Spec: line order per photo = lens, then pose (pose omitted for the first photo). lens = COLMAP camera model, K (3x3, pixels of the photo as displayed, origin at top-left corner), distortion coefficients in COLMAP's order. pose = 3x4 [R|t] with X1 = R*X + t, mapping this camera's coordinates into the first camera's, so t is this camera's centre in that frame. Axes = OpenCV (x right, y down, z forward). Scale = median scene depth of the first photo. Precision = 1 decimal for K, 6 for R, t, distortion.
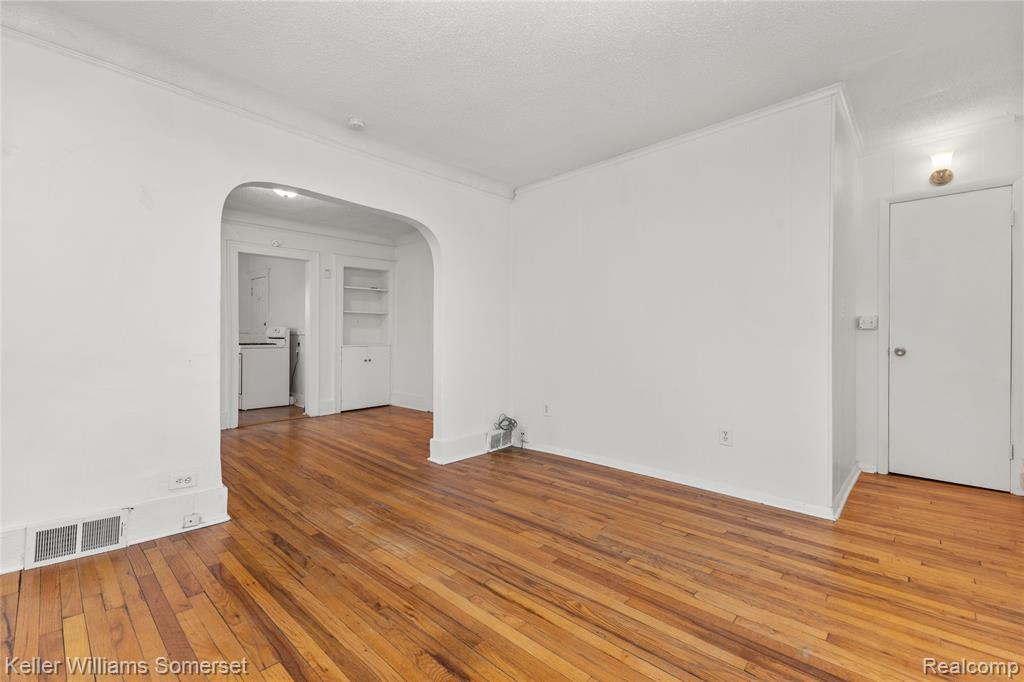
lens RADIAL K [[442.4, 0, 511.9], [0, 442.4, 337.0], [0, 0, 1]] dist [0.005359, -0.000081]
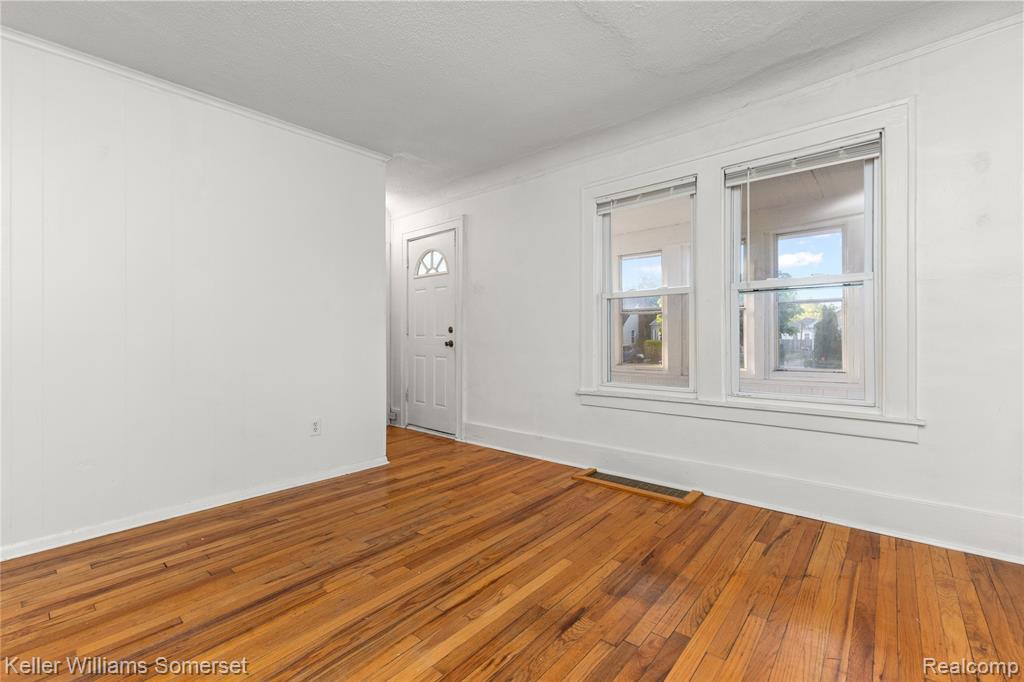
lens RADIAL K [[442.4, 0, 511.9], [0, 442.4, 337.0], [0, 0, 1]] dist [0.005359, -0.000081]
pose [[-0.038597, -0.005834, 0.999238, -0.732196], [0.008629, 0.999944, 0.006171, 0.005150], [-0.999218, 0.008861, -0.038545, 0.691013]]
